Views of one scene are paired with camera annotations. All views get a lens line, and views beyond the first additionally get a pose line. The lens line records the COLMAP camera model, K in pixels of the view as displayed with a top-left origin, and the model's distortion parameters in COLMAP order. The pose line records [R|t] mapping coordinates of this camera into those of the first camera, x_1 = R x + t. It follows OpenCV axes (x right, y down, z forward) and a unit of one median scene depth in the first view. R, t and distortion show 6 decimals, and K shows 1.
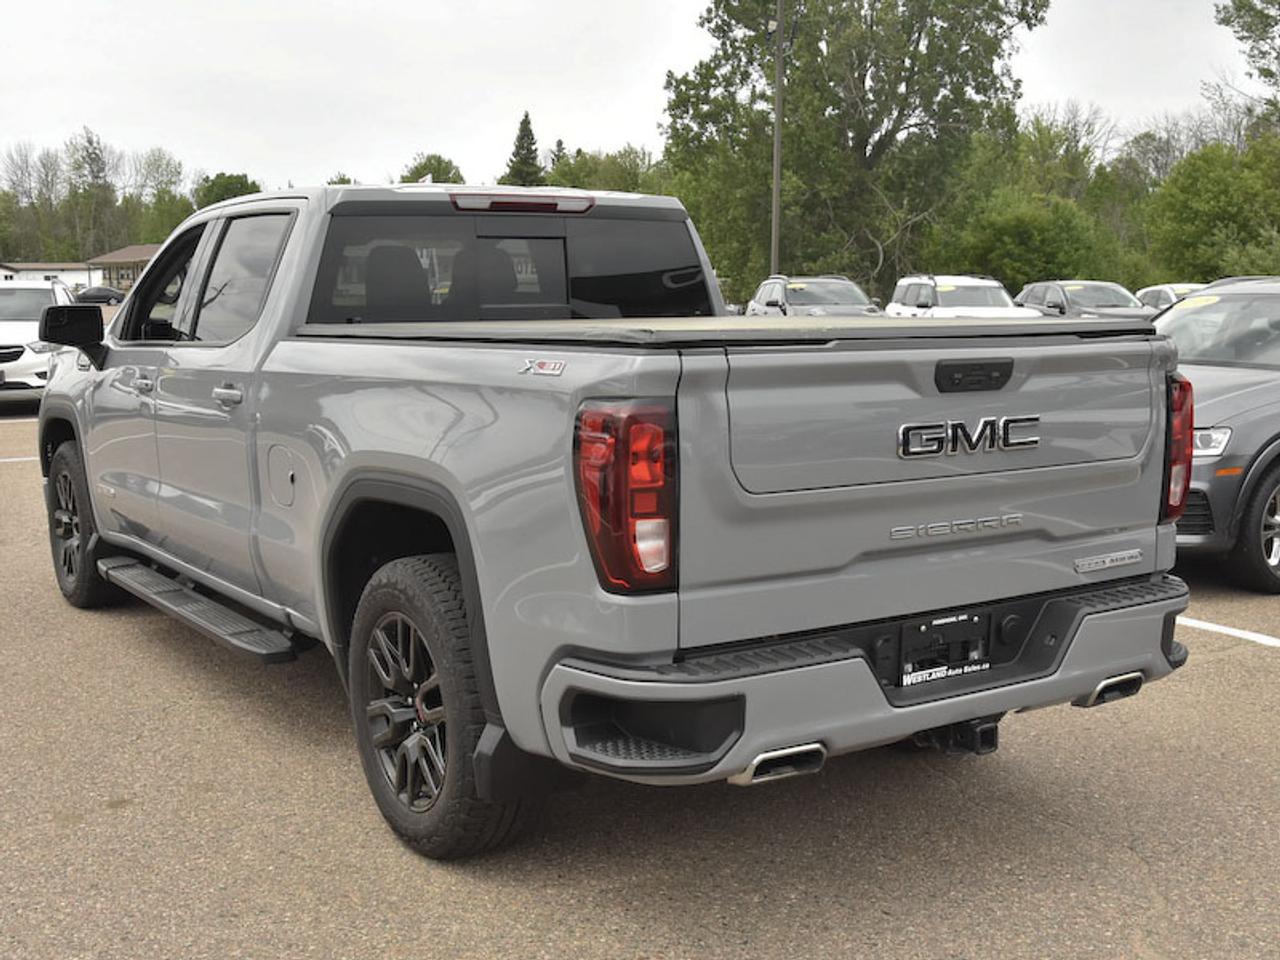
lens RADIAL K [[1525.1, 0, 650.1], [0, 1525.1, 484.1], [0, 0, 1]] dist [-0.130456, 0.000000]
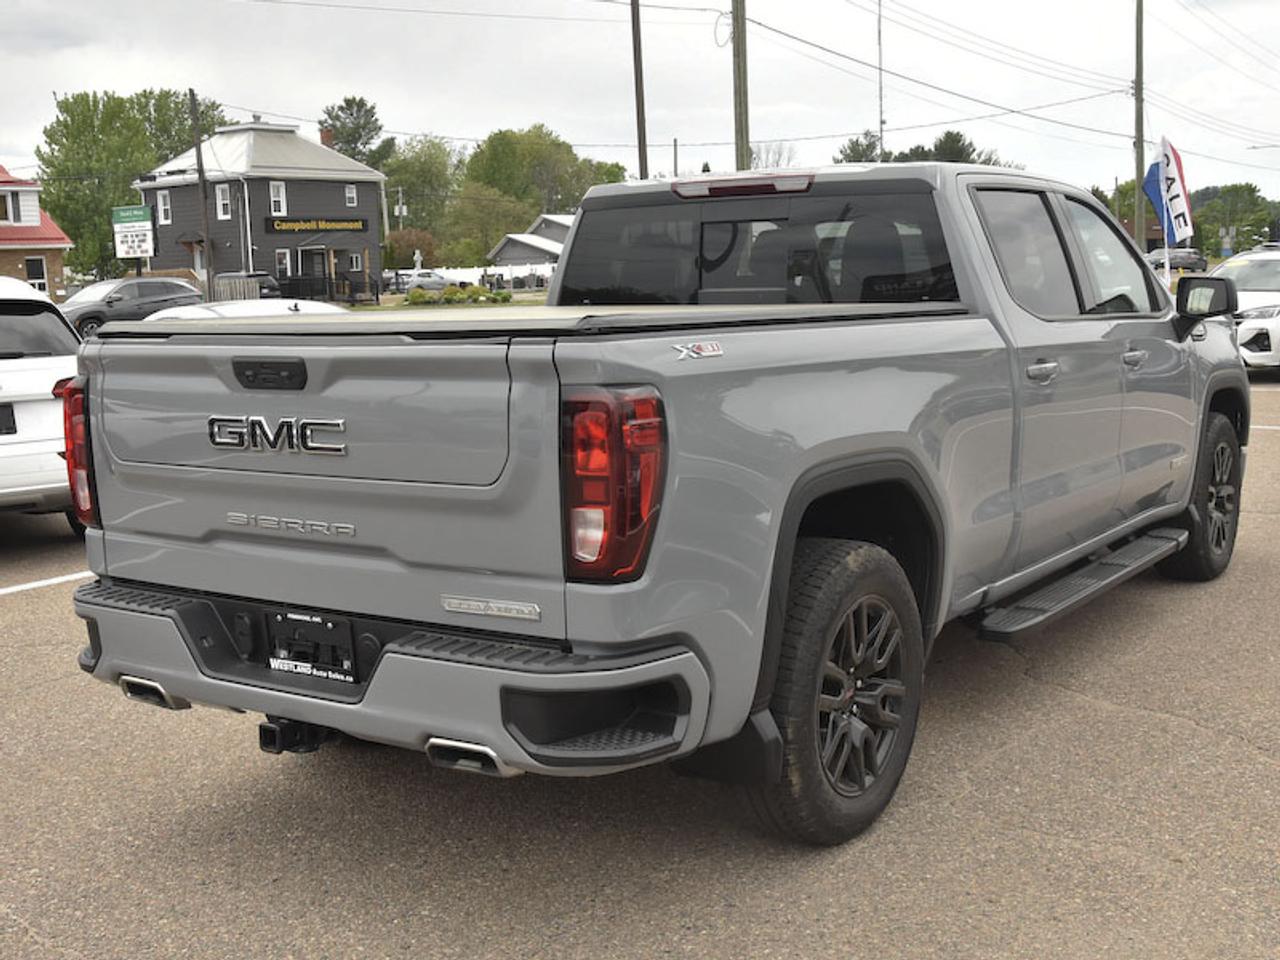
lens RADIAL K [[1525.1, 0, 640.6], [0, 1525.1, 470.6], [0, 0, 1]] dist [-0.130456, 0.000000]
pose [[0.412913, 0.111783, -0.903885, 1.178121], [-0.094169, 0.992360, 0.079706, -0.106924], [0.905889, 0.052206, 0.420285, 0.774977]]
